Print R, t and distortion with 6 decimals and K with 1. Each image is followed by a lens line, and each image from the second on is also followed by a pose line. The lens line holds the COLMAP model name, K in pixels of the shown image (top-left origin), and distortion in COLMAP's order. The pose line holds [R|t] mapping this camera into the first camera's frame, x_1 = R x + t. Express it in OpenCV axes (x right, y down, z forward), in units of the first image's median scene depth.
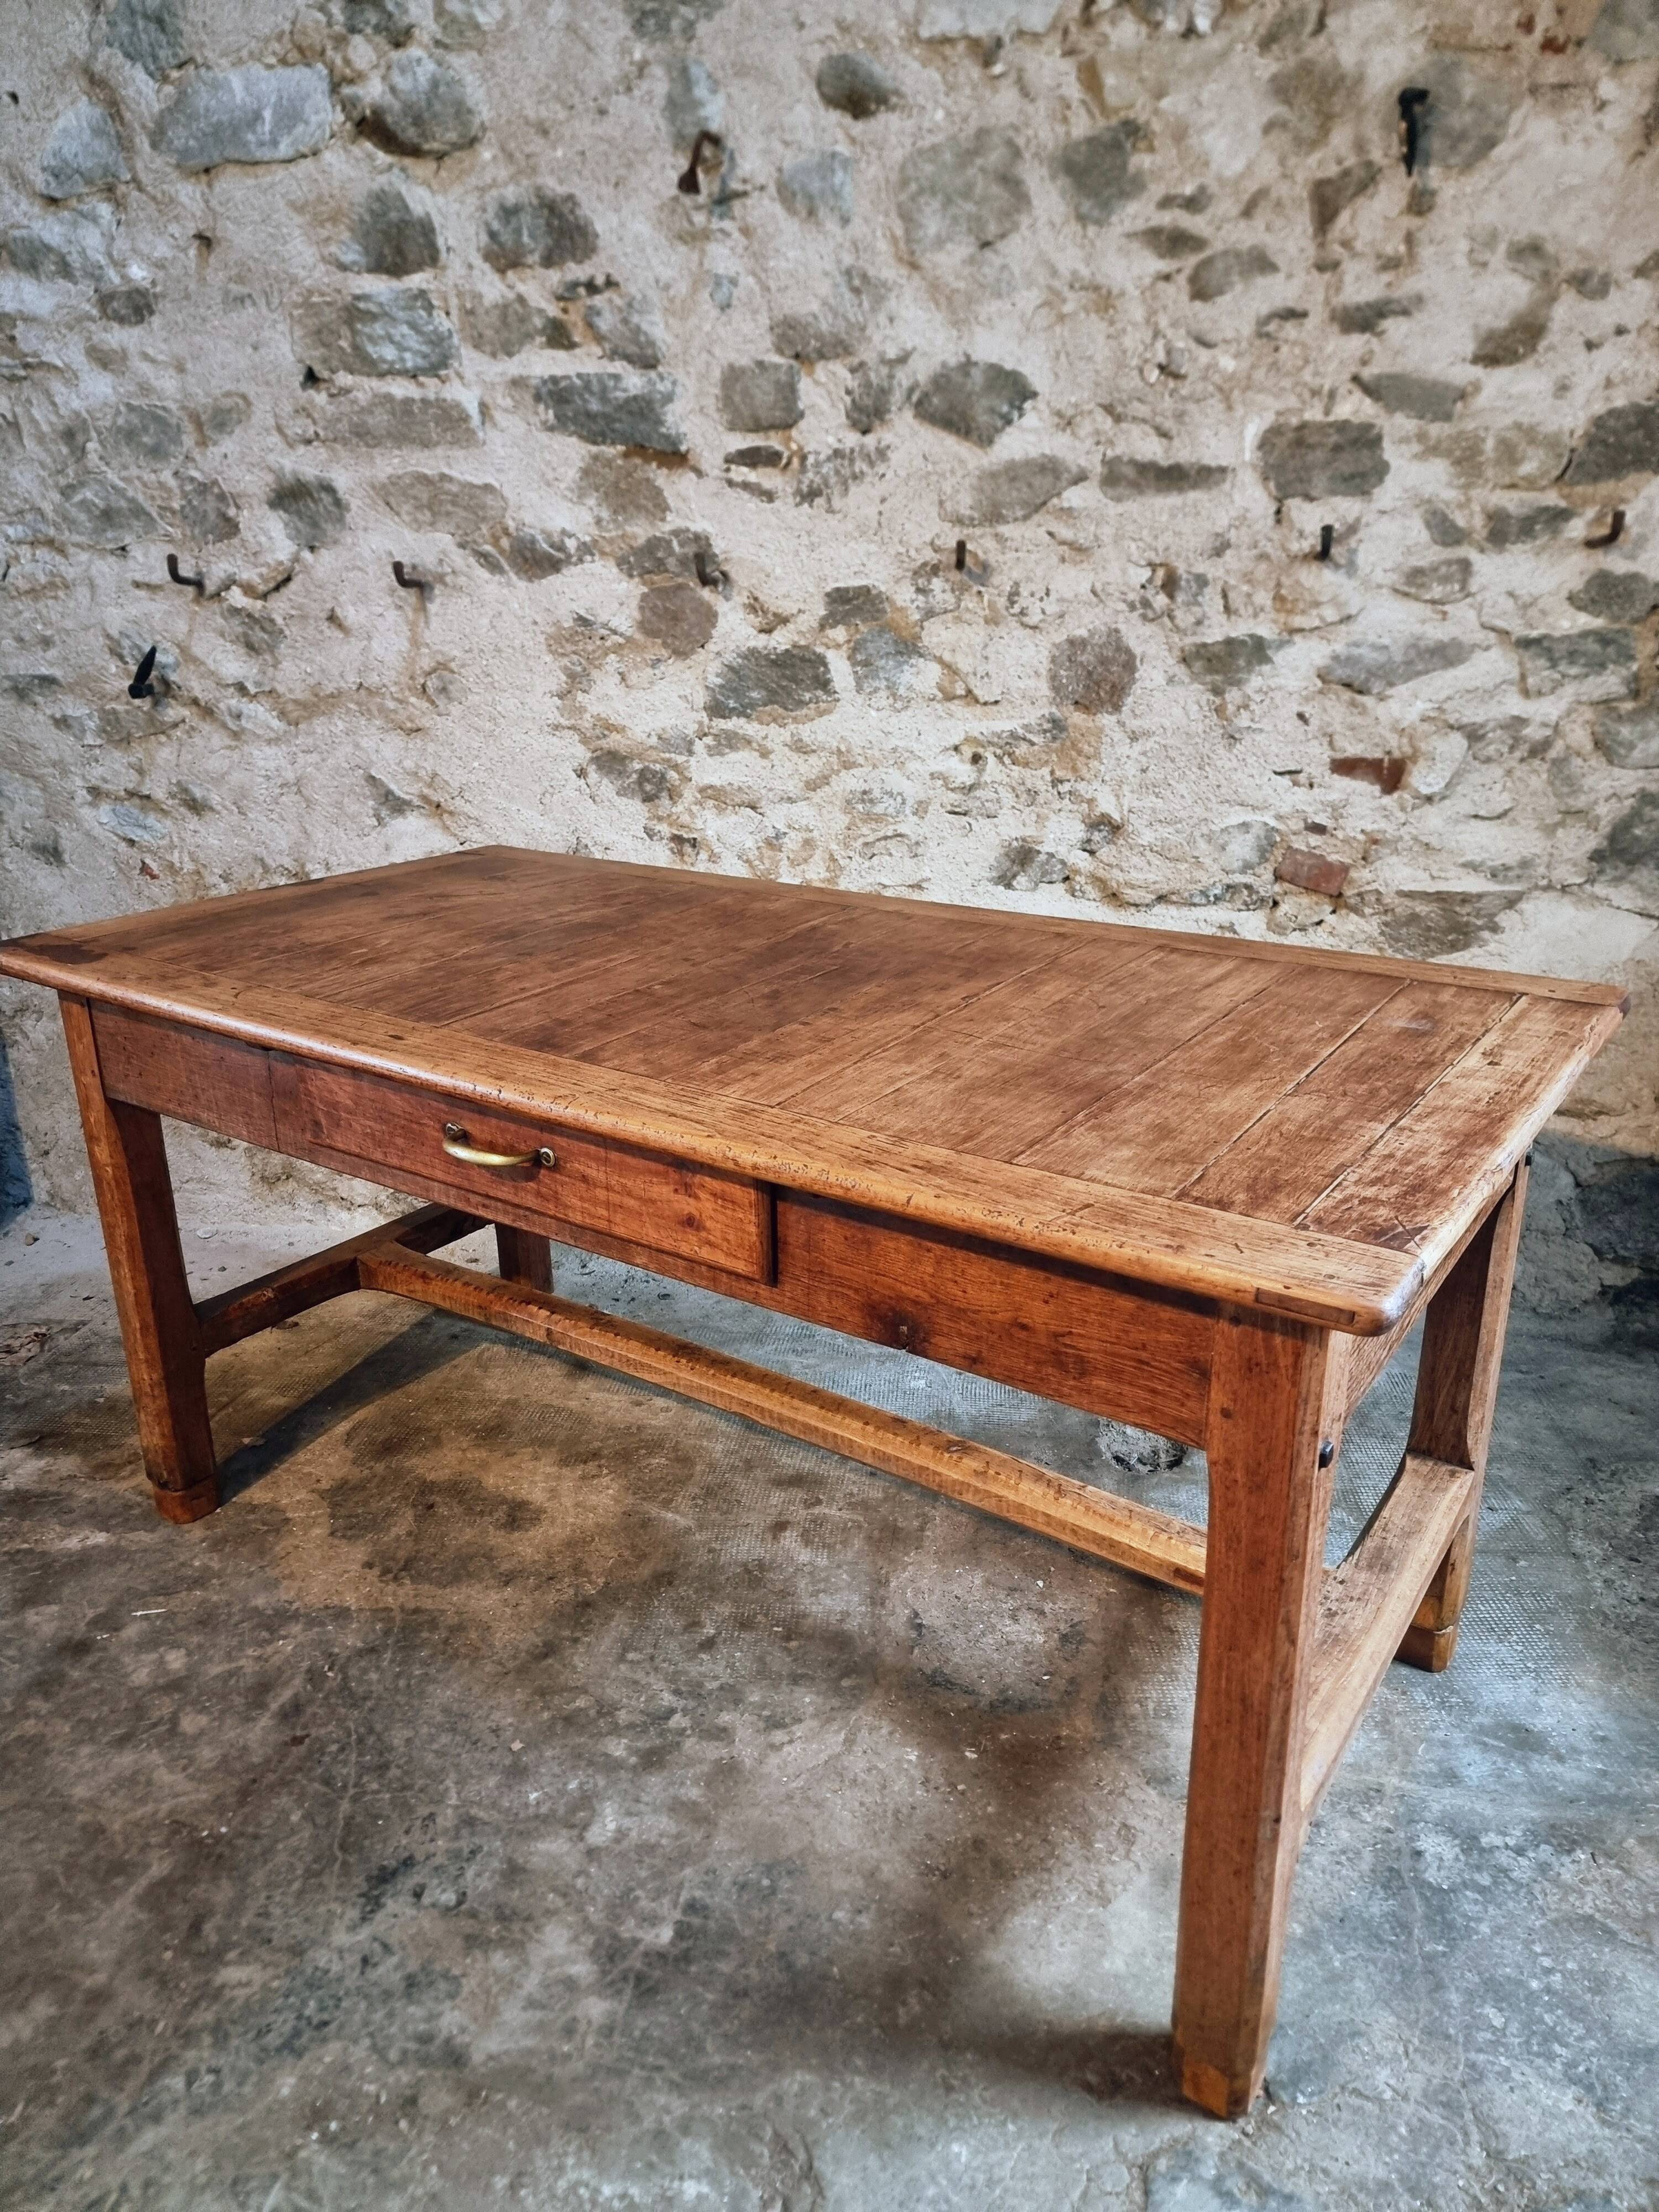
lens RADIAL K [[1532.0, 0, 812.4], [0, 1532.0, 1106.8], [0, 0, 1]] dist [0.066619, -0.059375]
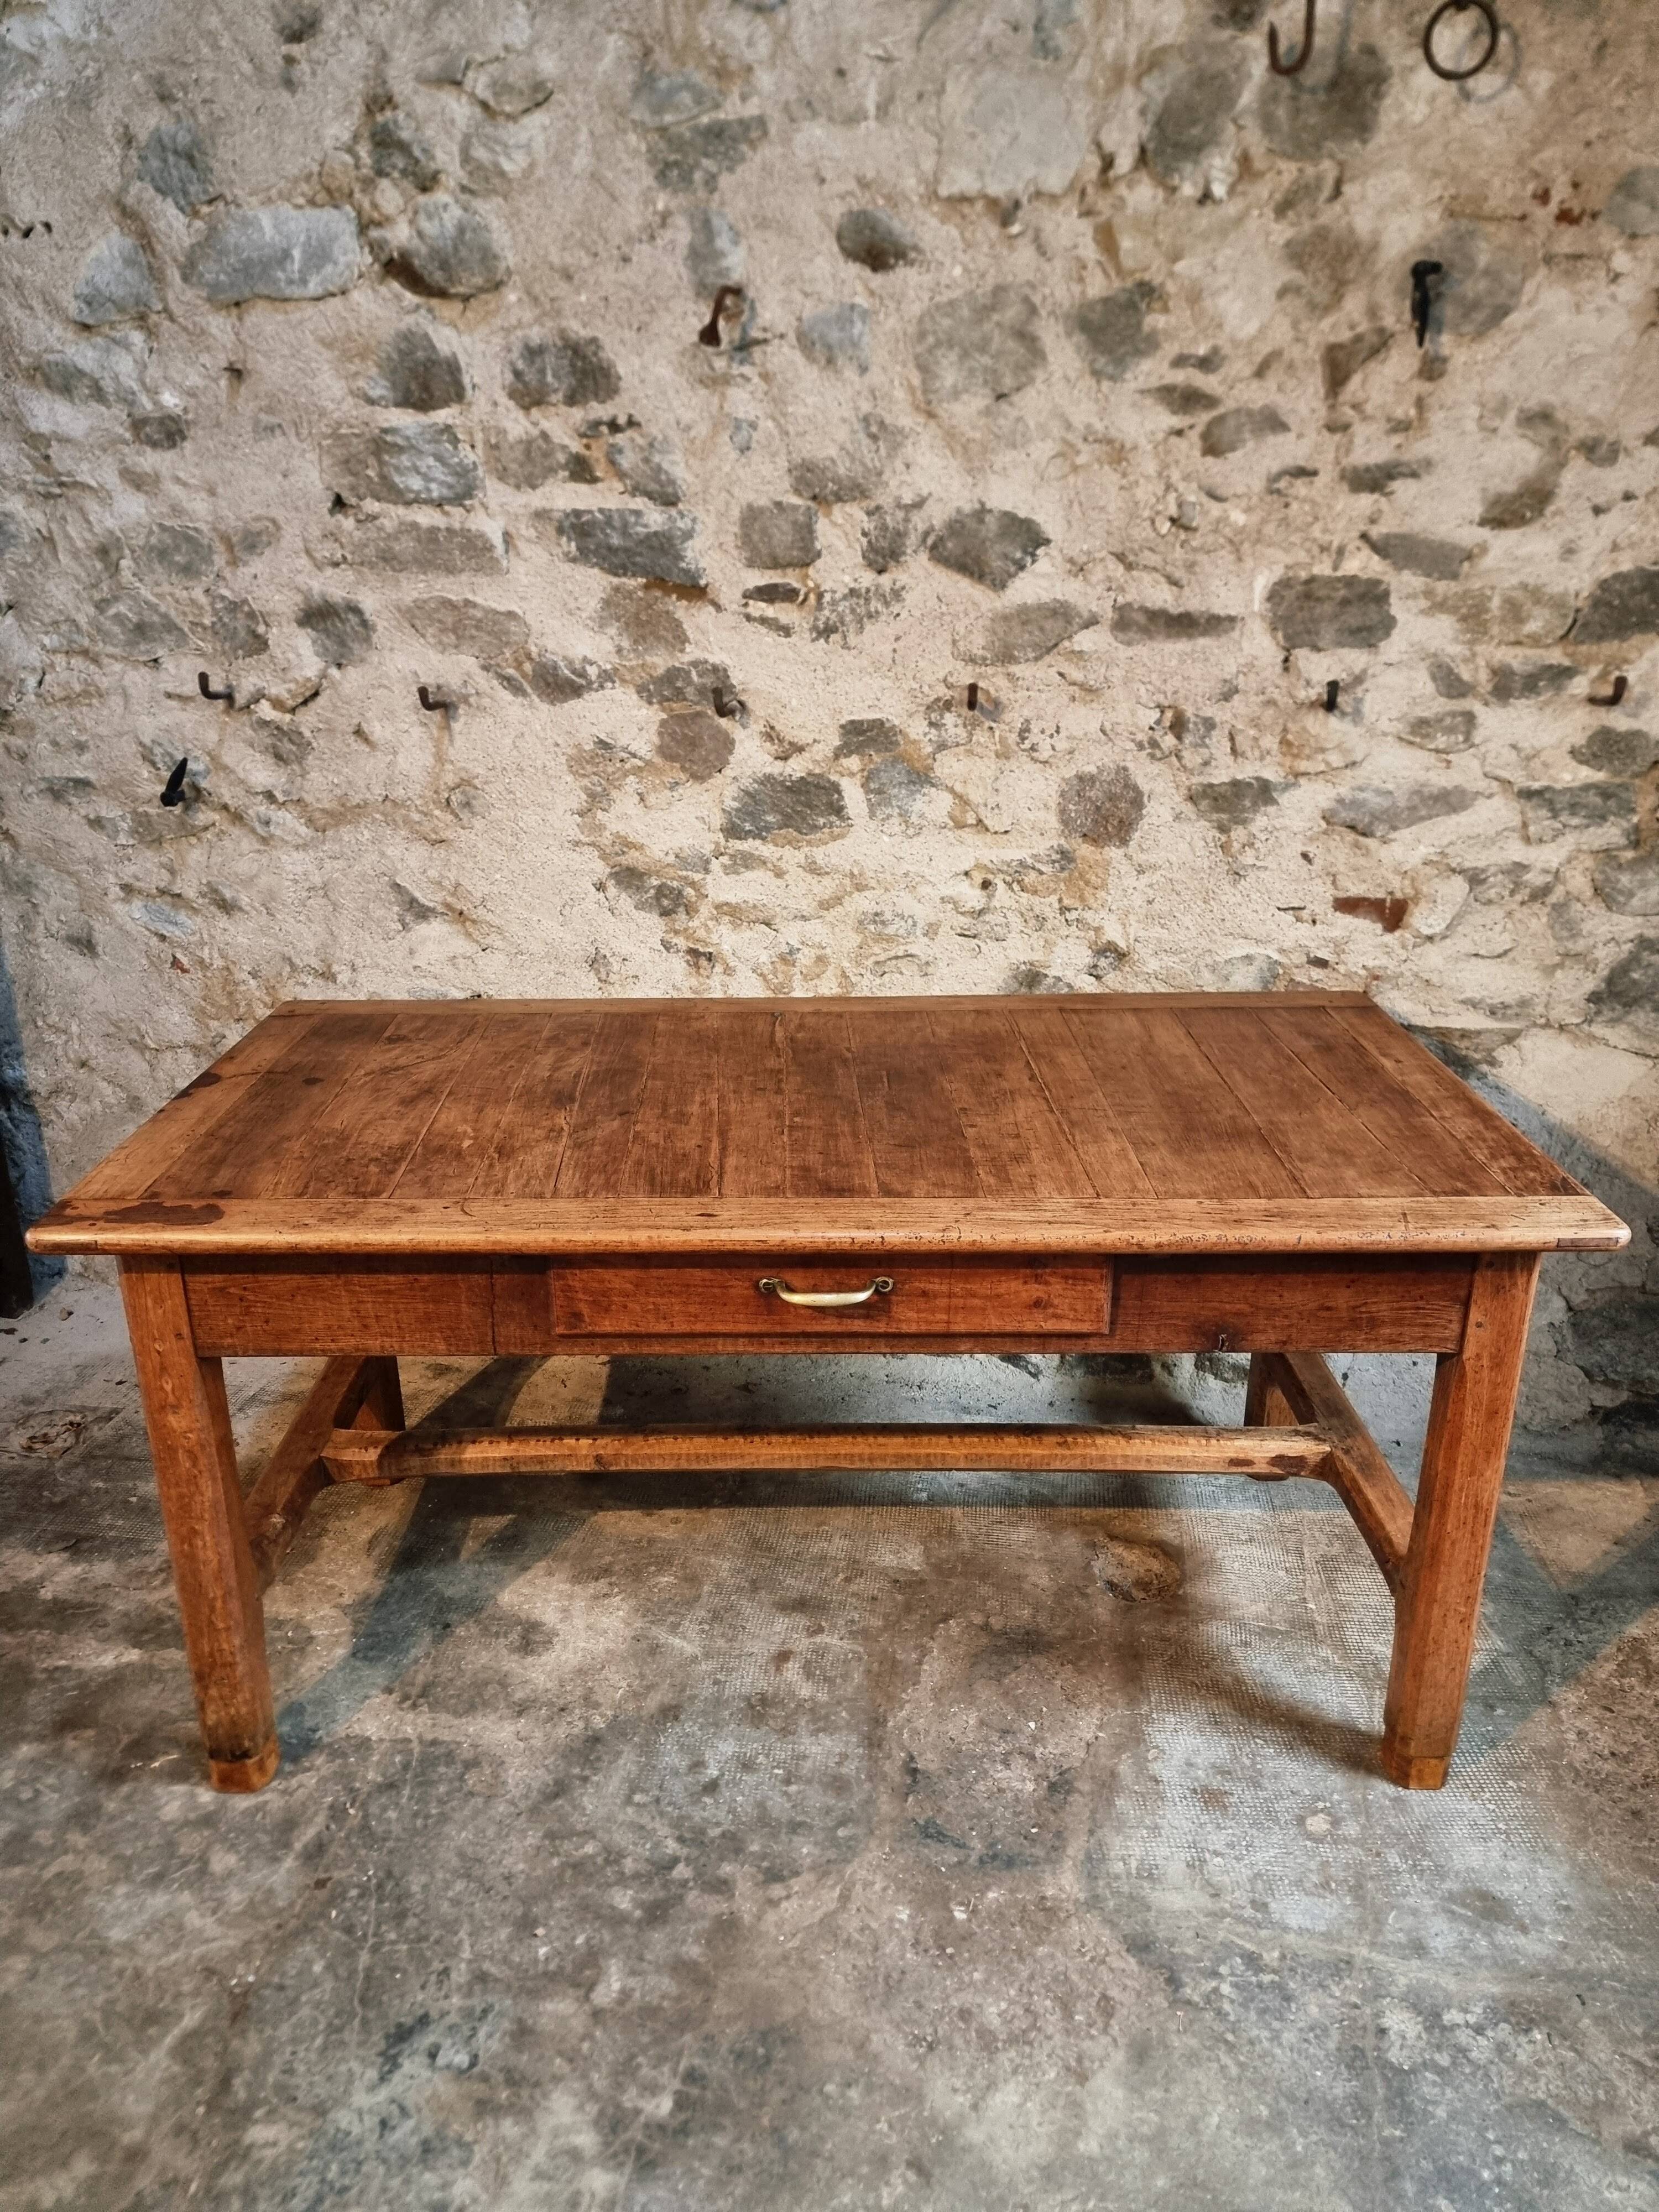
lens RADIAL K [[1526.9, 0, 812.1], [0, 1526.9, 1113.4], [0, 0, 1]] dist [0.074544, -0.071789]
pose [[0.999831, 0.012529, -0.013463, 0.007103], [-0.012128, 0.999490, 0.029526, -0.110250], [0.013826, -0.029358, 0.999473, -0.024005]]
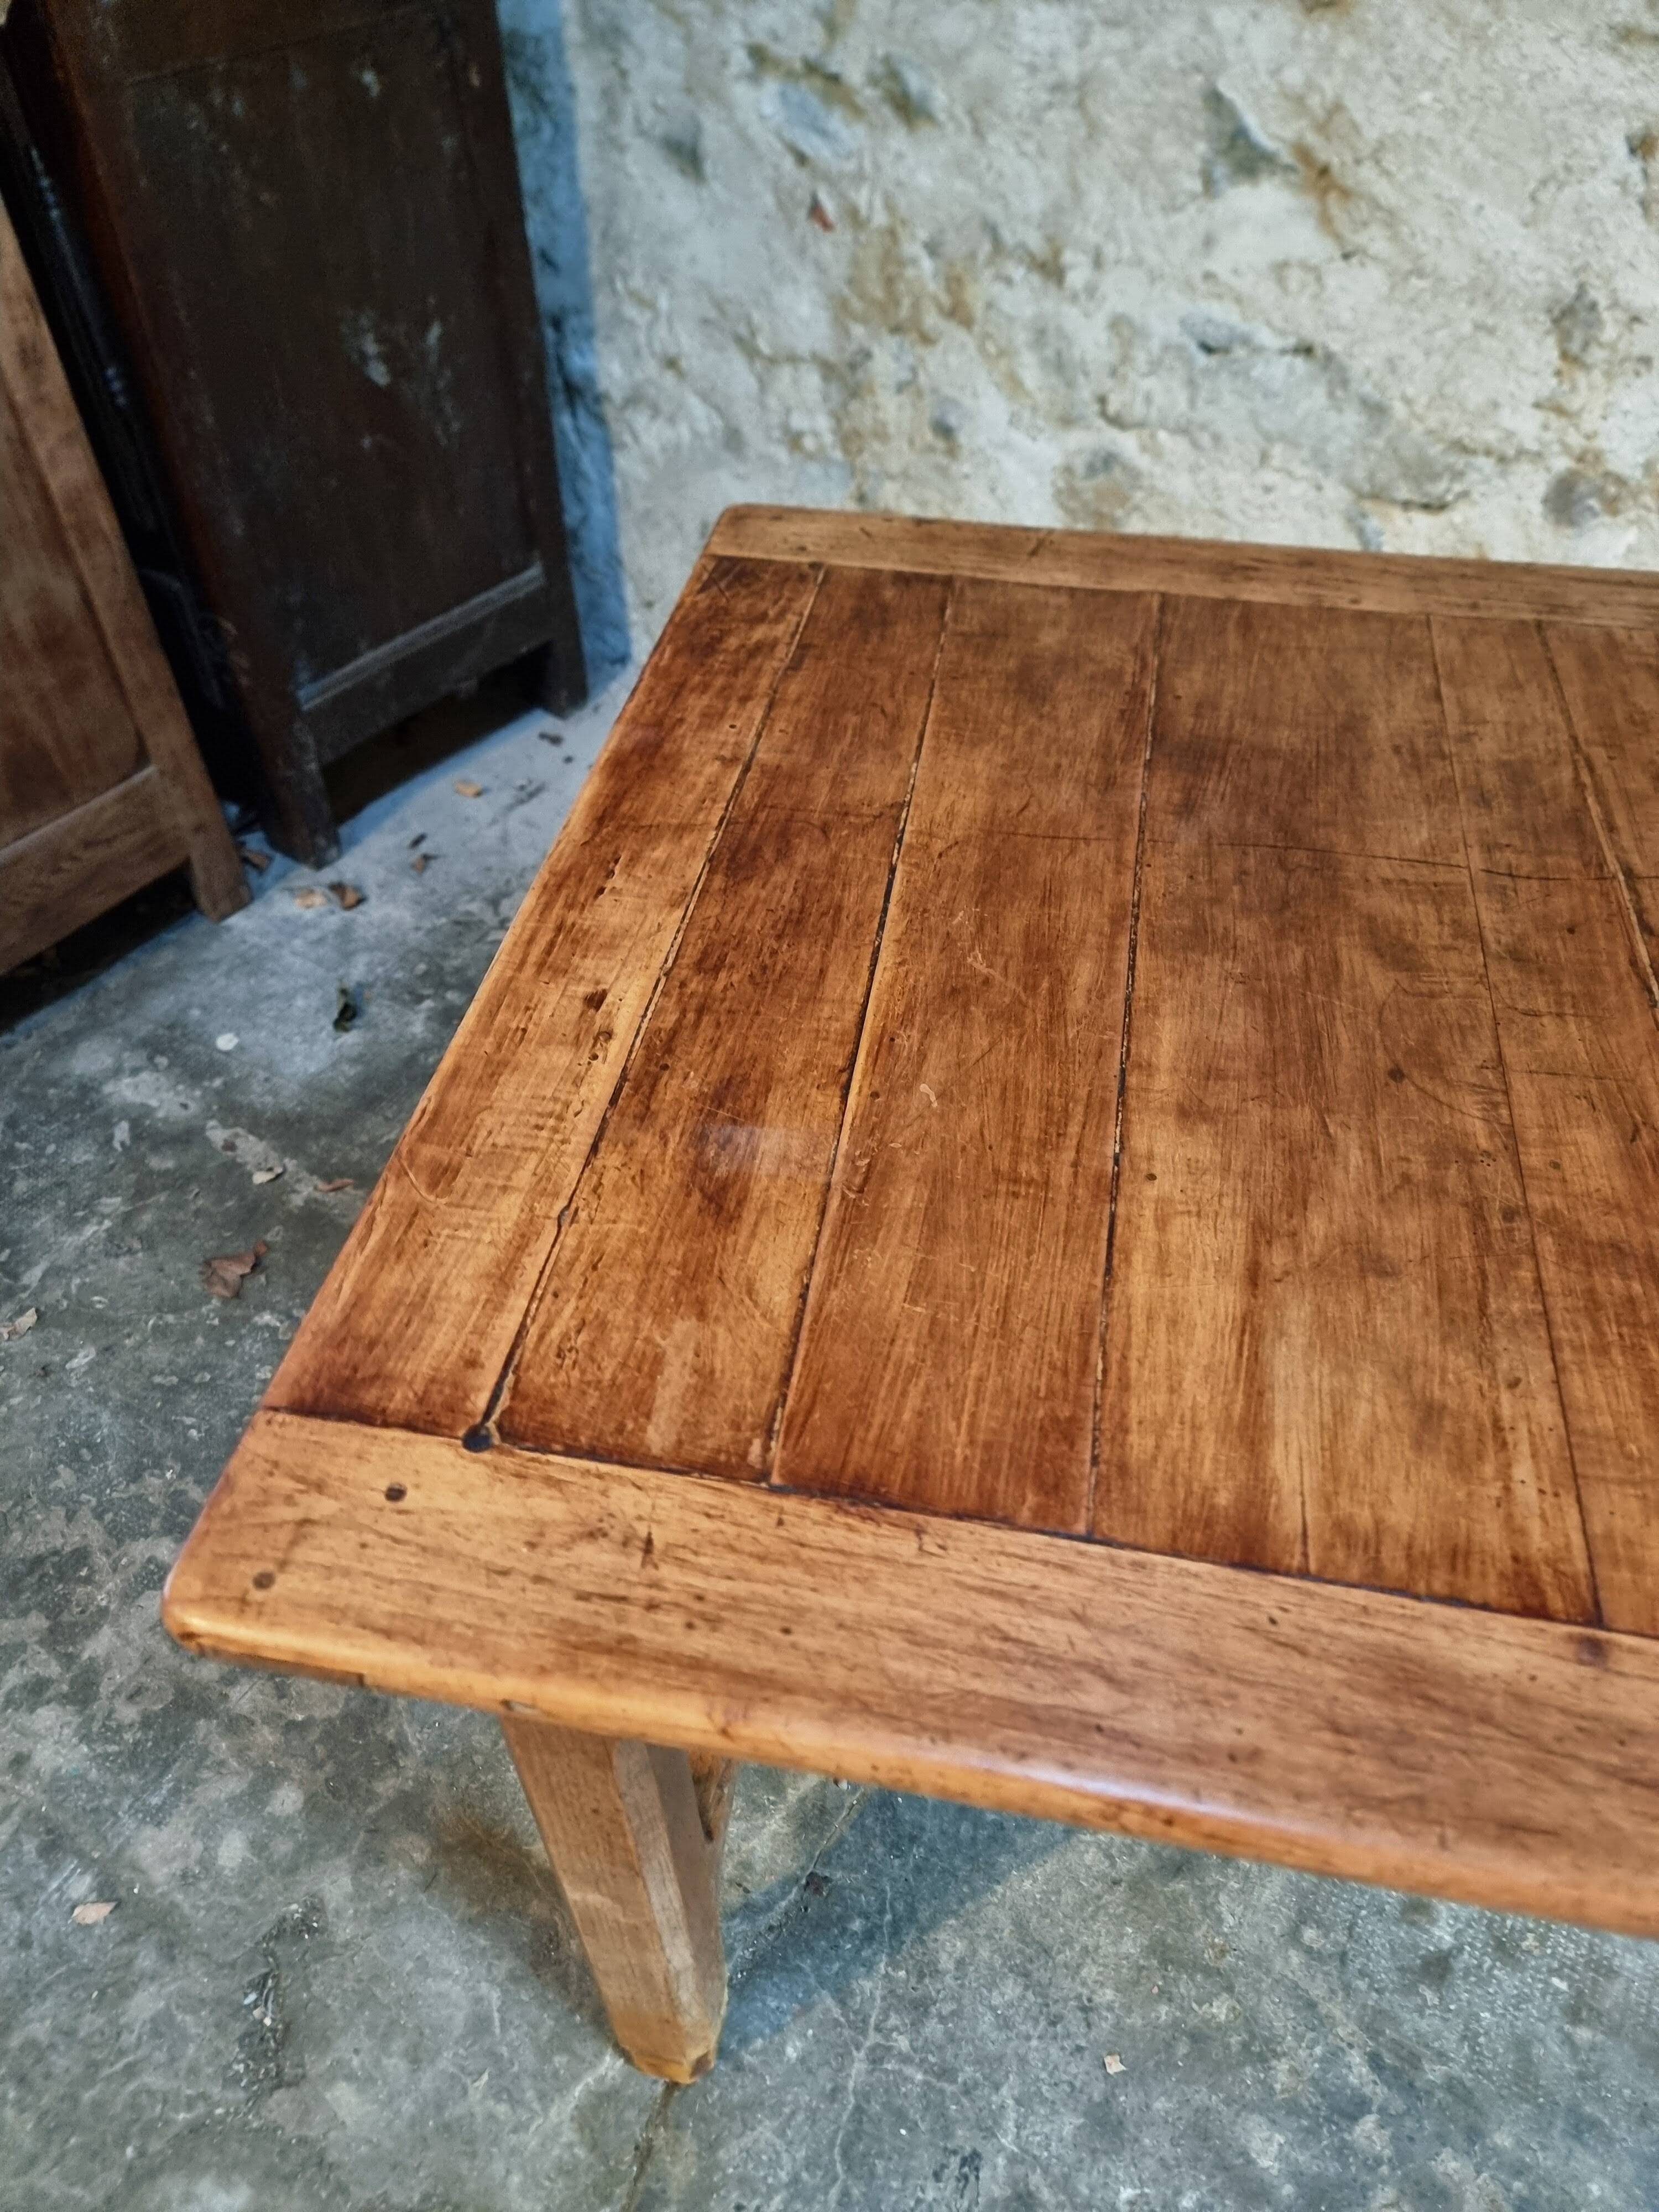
lens RADIAL K [[1570.5, 0, 817.6], [0, 1570.5, 1126.8], [0, 0, 1]] dist [0.044922, -0.034584]
pose [[0.909869, 0.300603, -0.285966, -0.168910], [-0.136279, 0.867538, 0.478337, -0.171689], [0.391876, -0.396253, 0.830312, 0.400554]]
